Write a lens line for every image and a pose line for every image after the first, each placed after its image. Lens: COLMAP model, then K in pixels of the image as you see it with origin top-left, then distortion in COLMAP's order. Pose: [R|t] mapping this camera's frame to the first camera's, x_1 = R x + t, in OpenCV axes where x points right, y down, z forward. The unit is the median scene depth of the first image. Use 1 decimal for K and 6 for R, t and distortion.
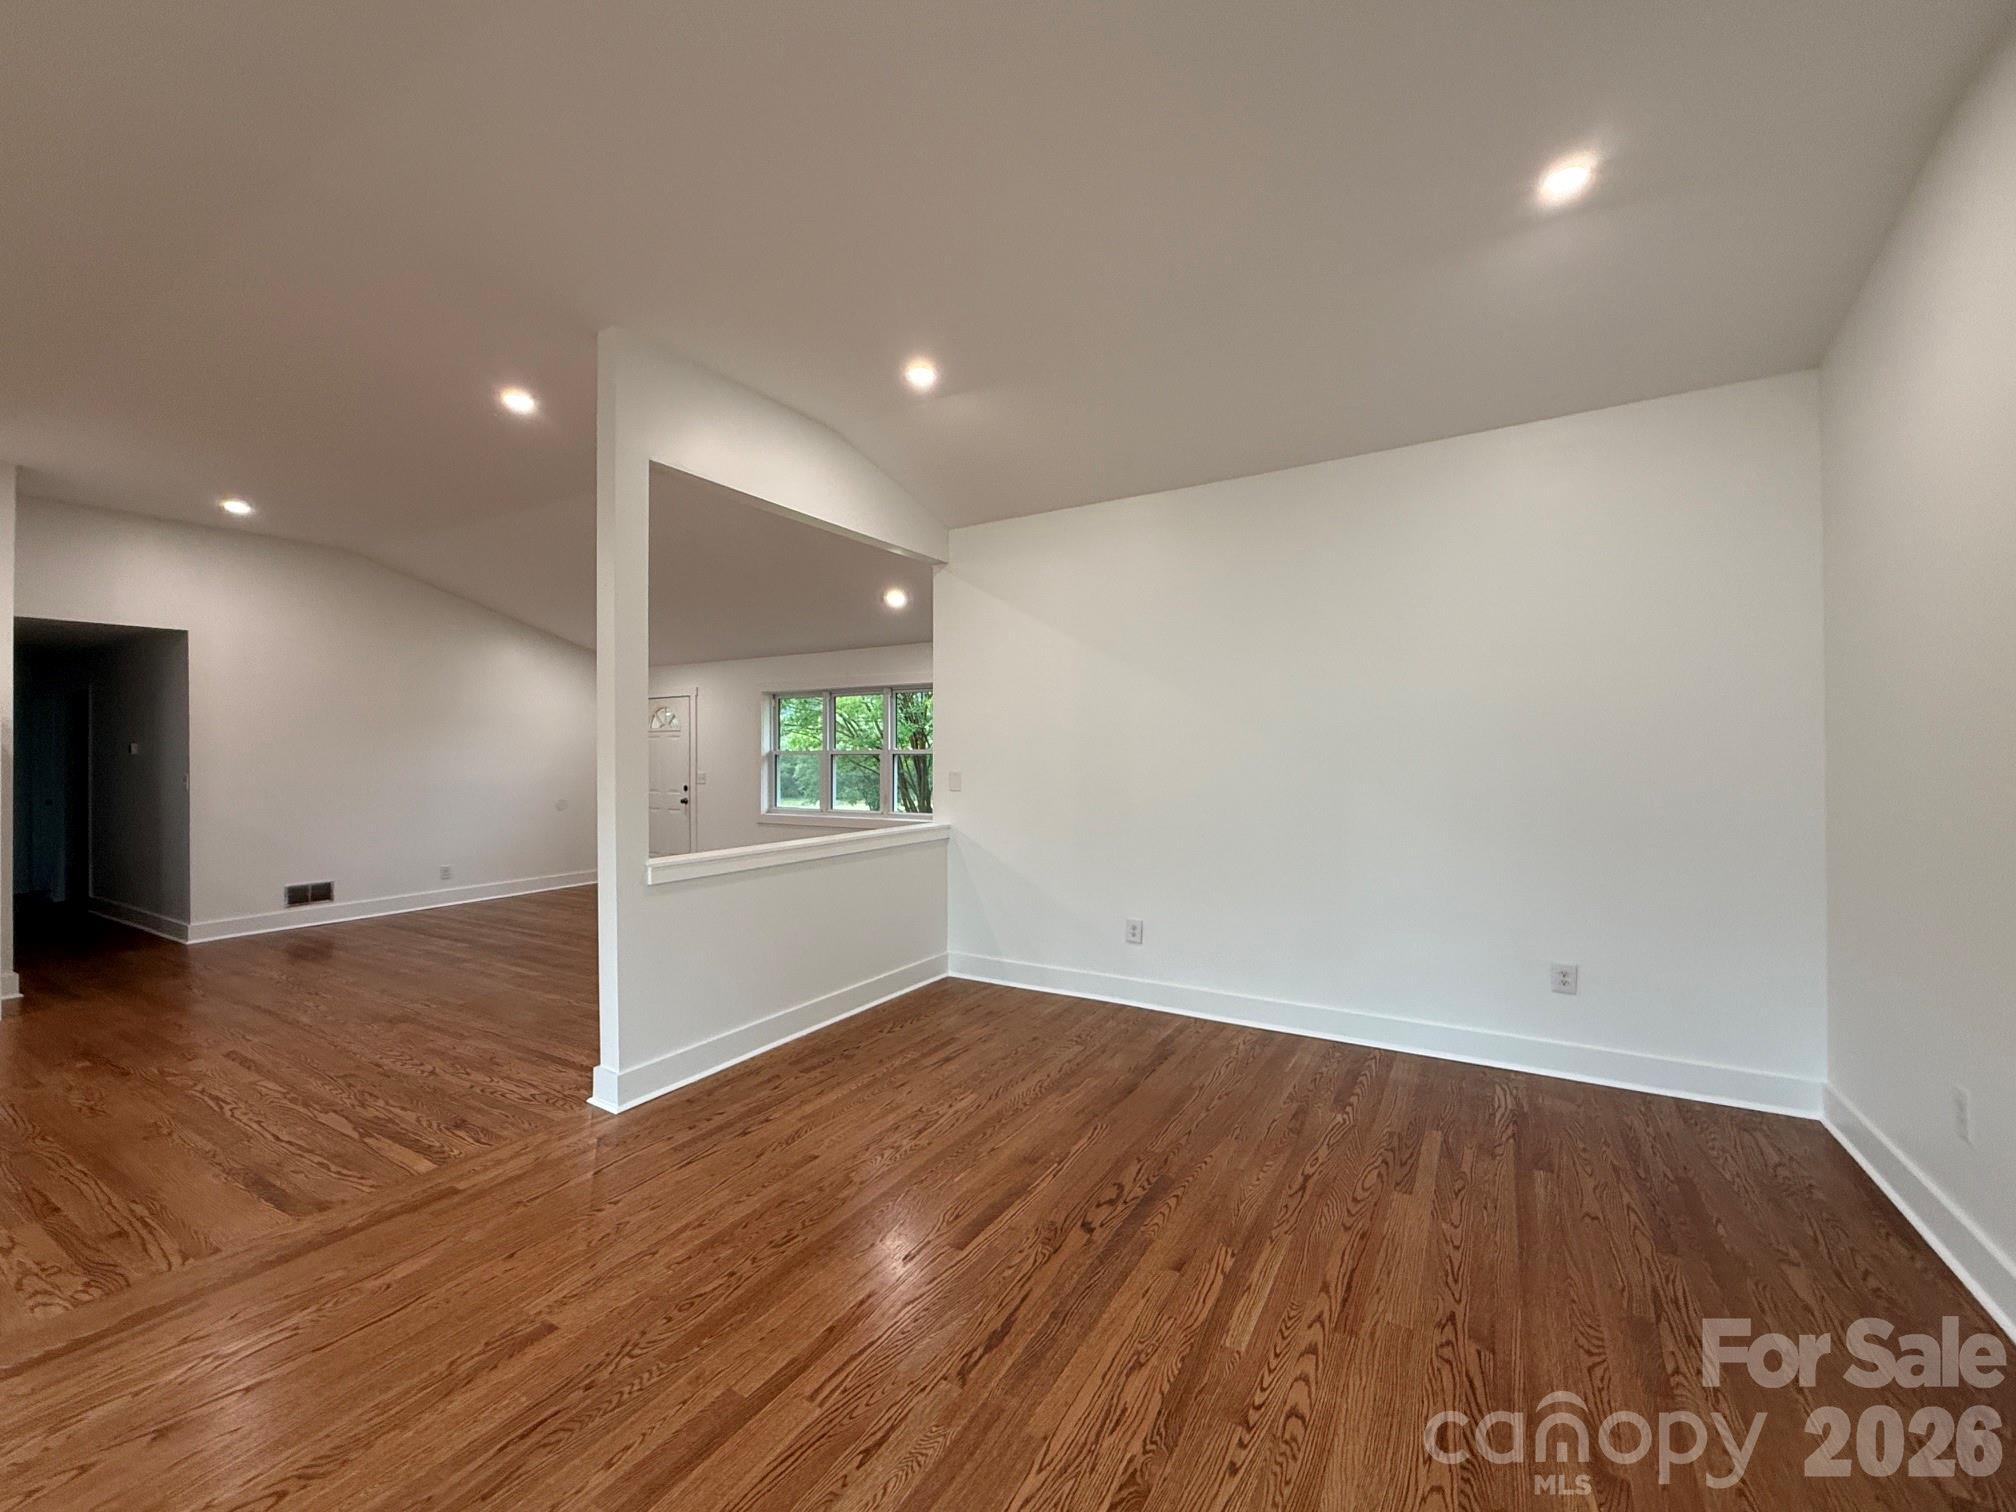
lens RADIAL K [[822.5, 0, 1008.0], [0, 822.5, 756.0], [0, 0, 1]] dist [-0.003428, -0.000181]
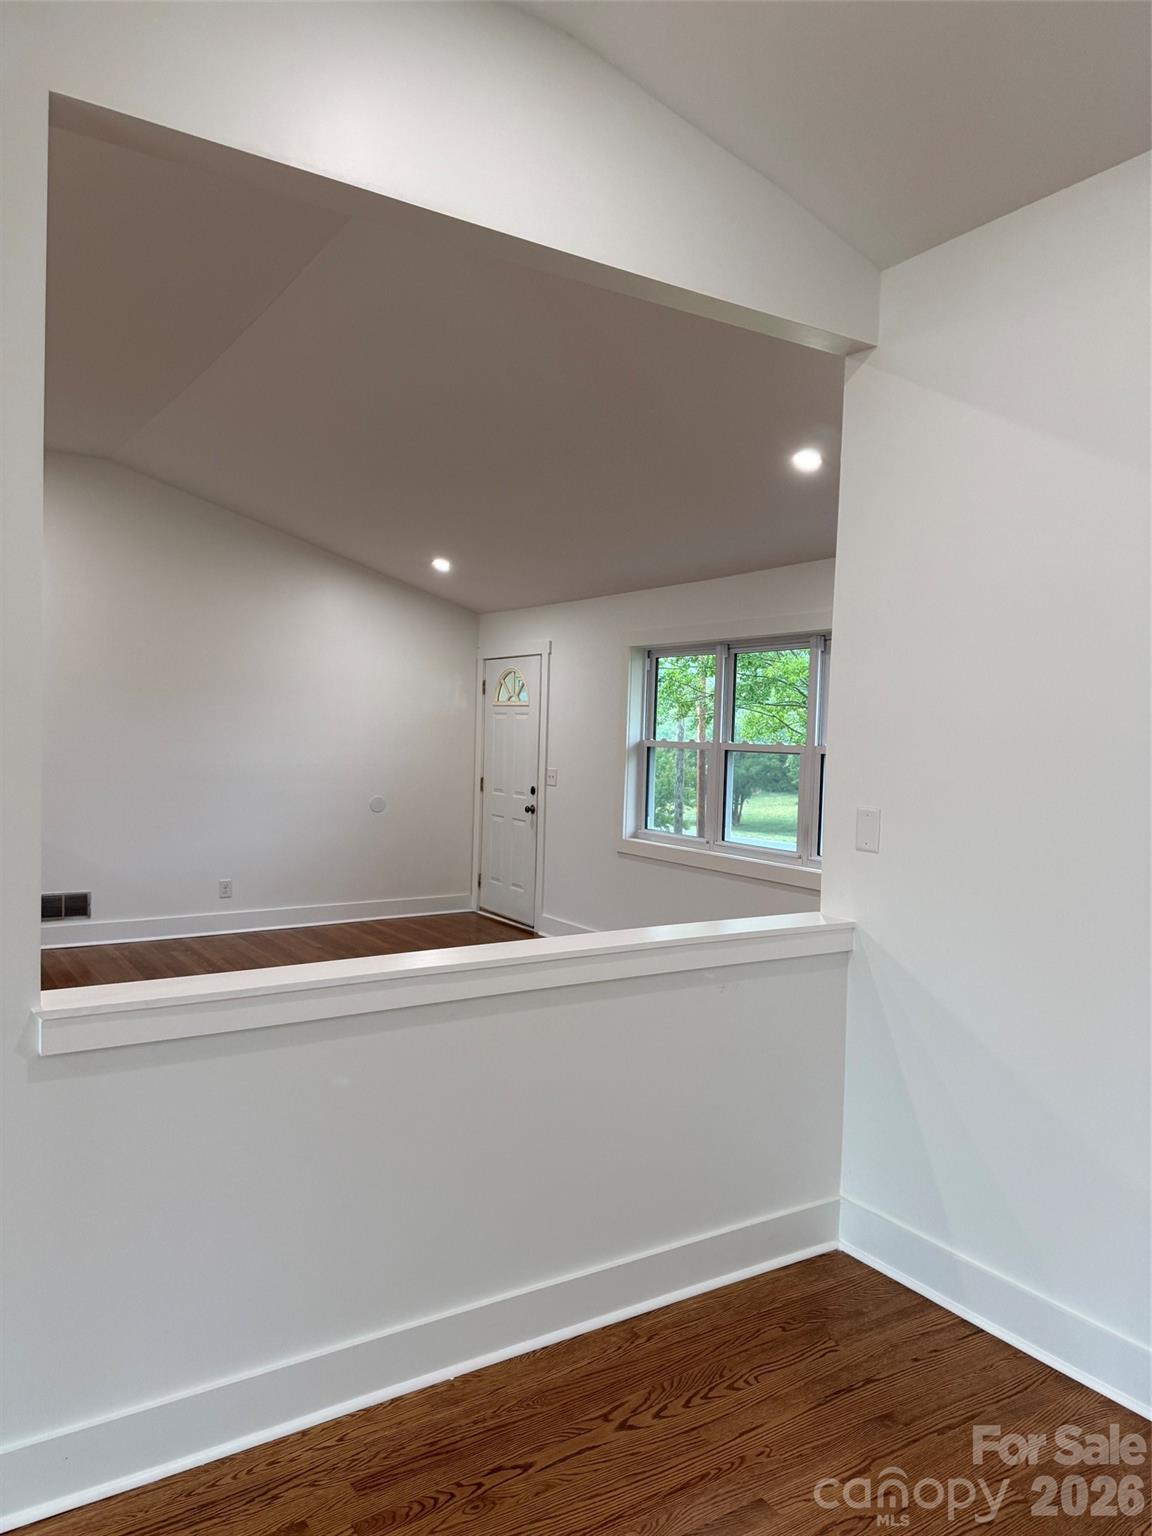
lens RADIAL K [[1054.3, 0, 576.0], [0, 1054.3, 768.0], [0, 0, 1]] dist [0.063013, -0.079276]
pose [[0.890292, 0.042705, -0.453384, 0.074245], [-0.029362, 0.998905, 0.036432, -0.026702], [0.454443, -0.019123, 0.890570, 0.524734]]
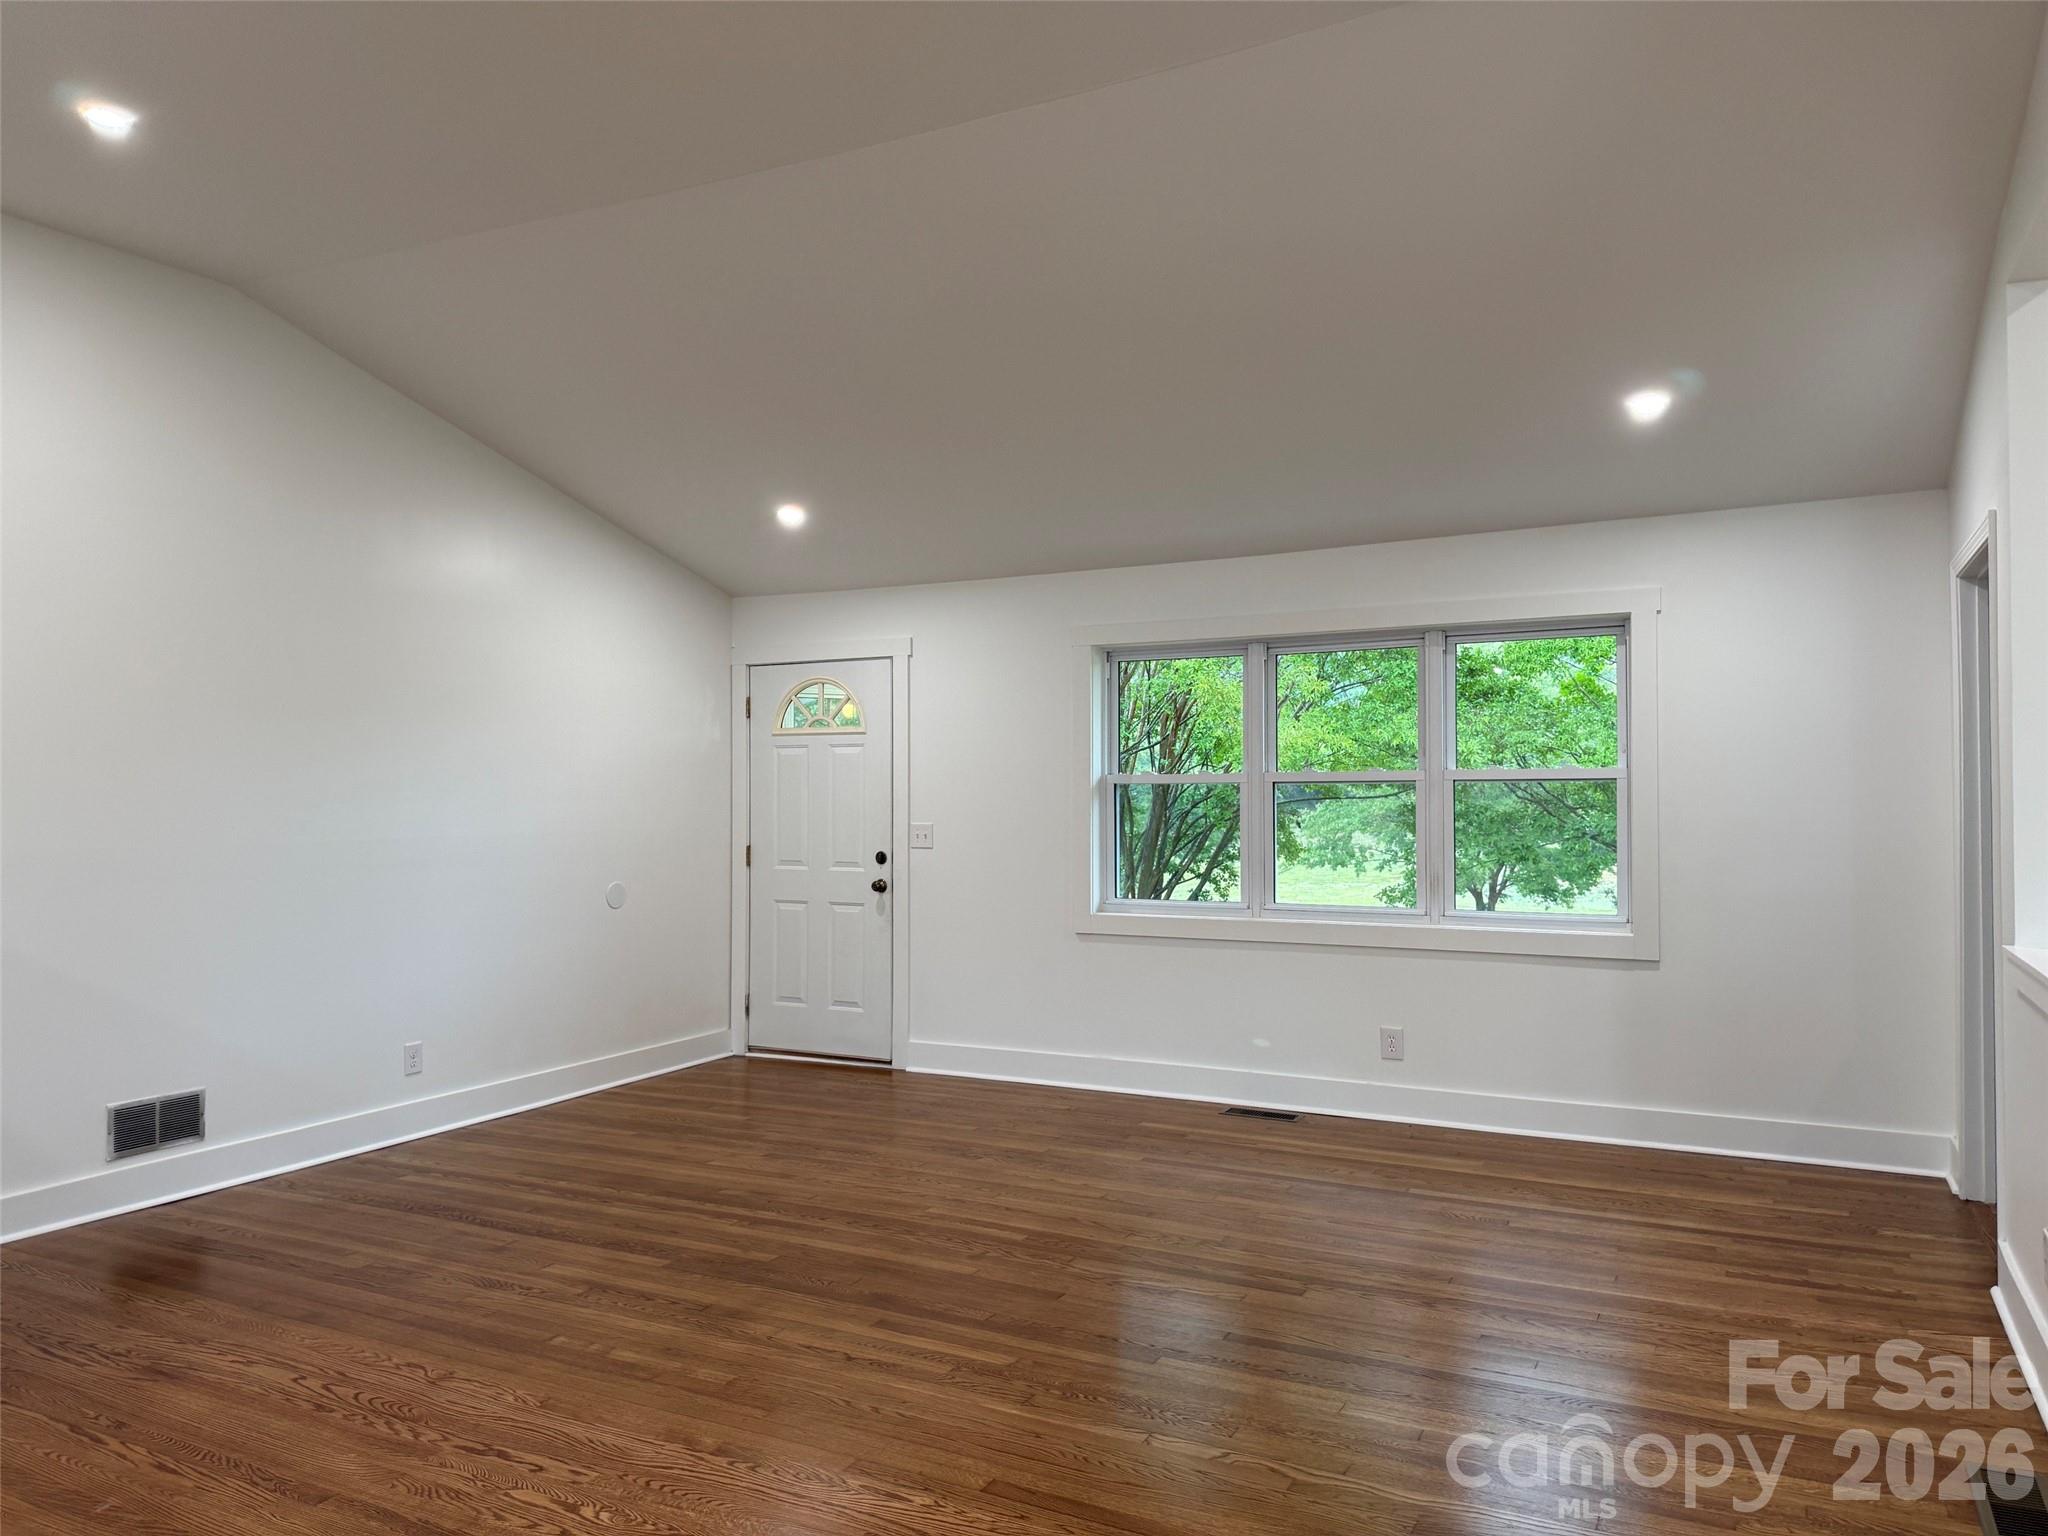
lens RADIAL K [[1405.8, 0, 1024.0], [0, 1405.8, 768.0], [0, 0, 1]] dist [0.063013, -0.079276]
pose [[0.998700, 0.001000, 0.050969, -0.769130], [0.000332, 0.999659, -0.026111, 0.020824], [-0.050978, 0.026094, 0.998359, 0.461836]]
